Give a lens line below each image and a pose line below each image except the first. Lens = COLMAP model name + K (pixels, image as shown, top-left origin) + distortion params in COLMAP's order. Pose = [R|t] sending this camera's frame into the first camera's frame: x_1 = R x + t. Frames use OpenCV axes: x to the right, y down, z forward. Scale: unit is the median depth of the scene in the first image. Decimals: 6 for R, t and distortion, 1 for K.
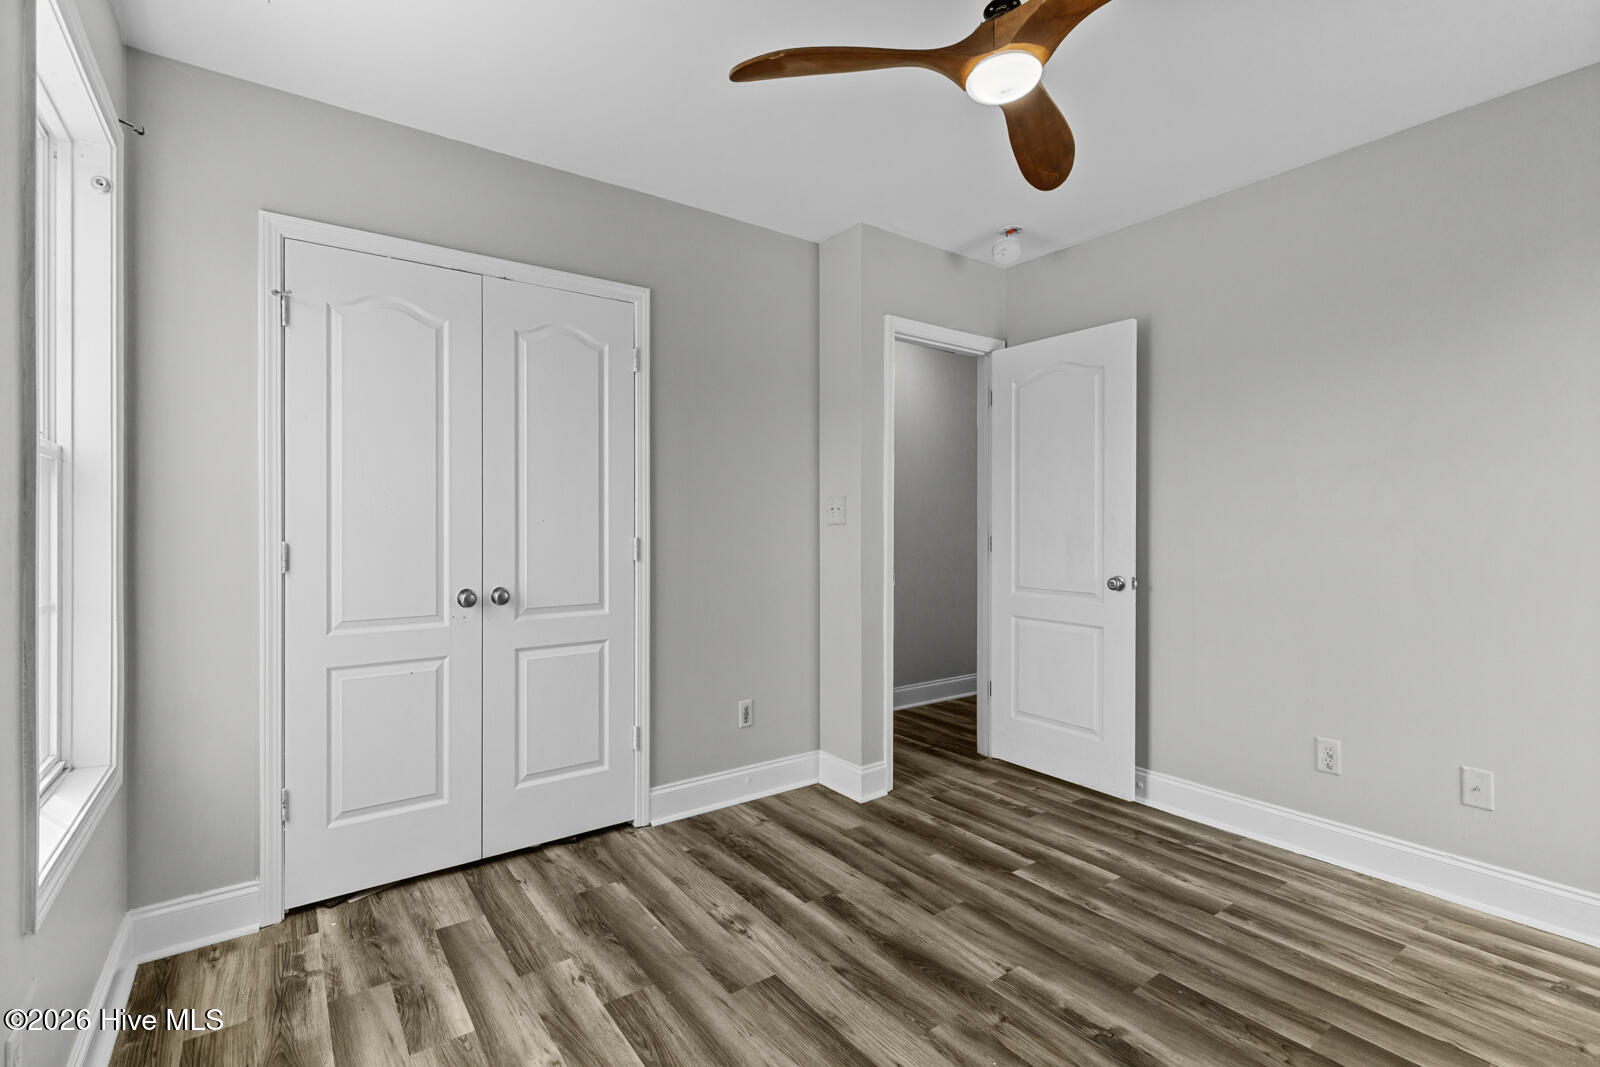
lens RADIAL K [[731.4, 0, 800.0], [0, 731.4, 533.5], [0, 0, 1]] dist [0.000995, 0.000231]
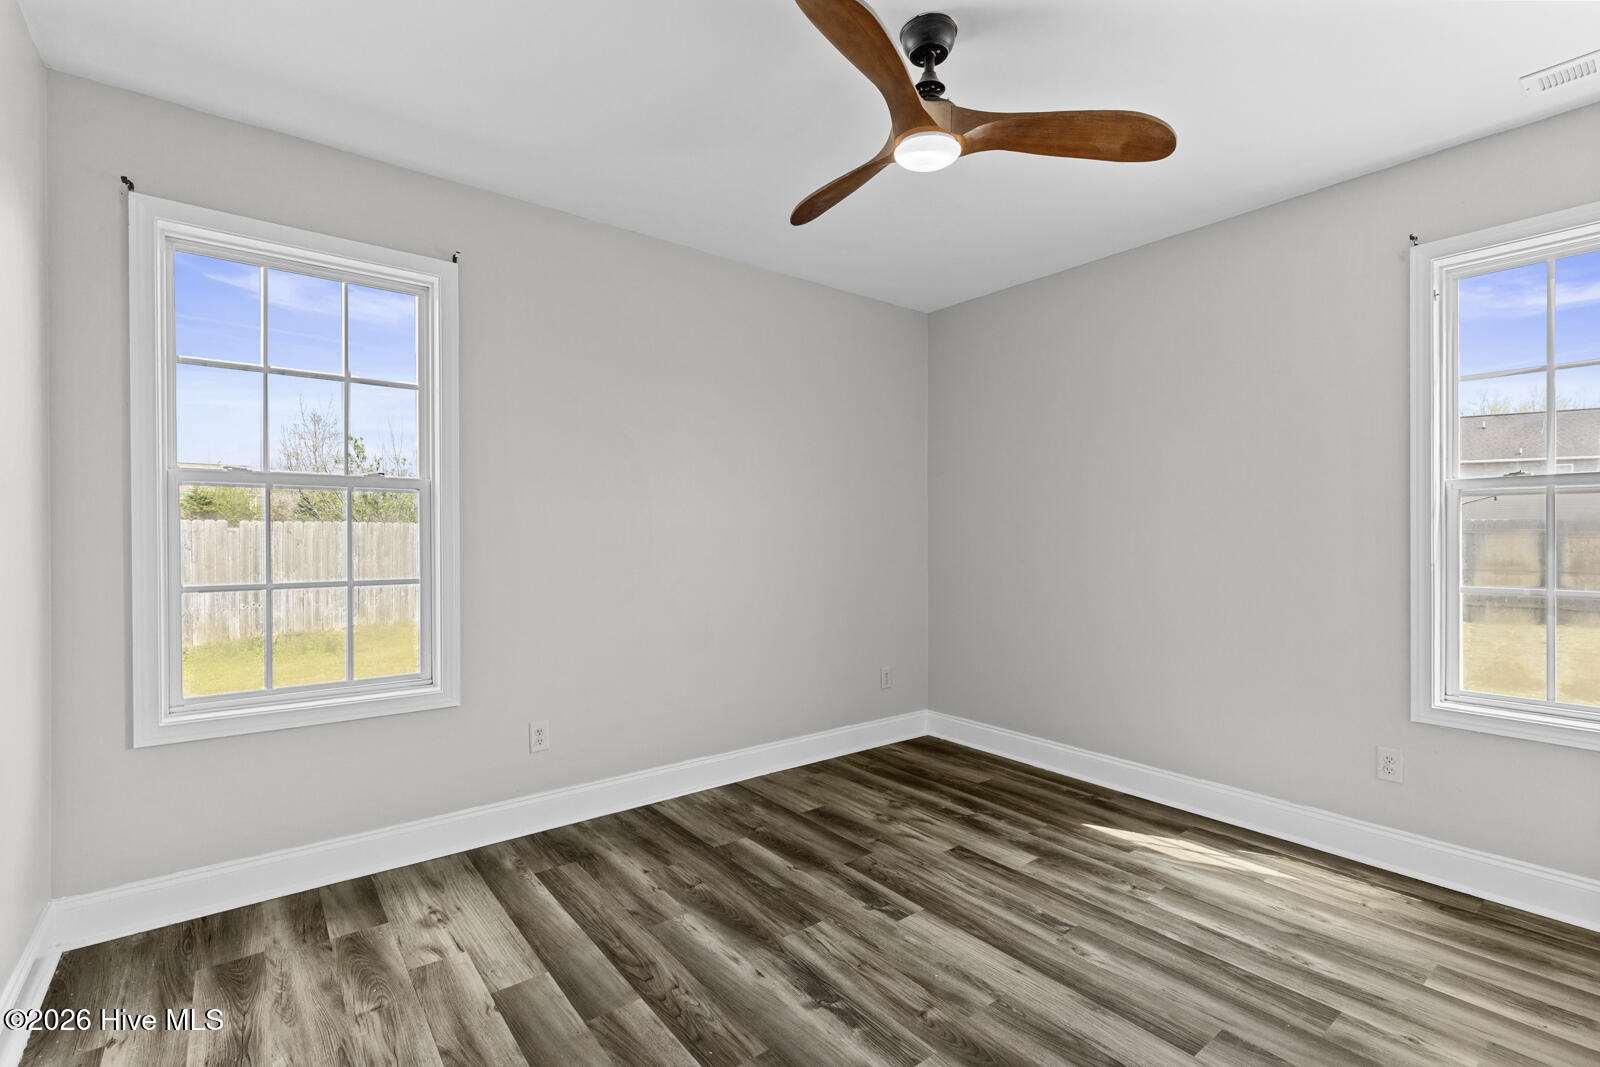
lens RADIAL K [[731.4, 0, 800.0], [0, 731.4, 533.5], [0, 0, 1]] dist [0.000995, 0.000231]
pose [[-0.999995, 0.001080, -0.003039, 0.443013], [0.001050, 0.999953, 0.009667, 0.011308], [0.003049, 0.009664, -0.999949, 1.966260]]
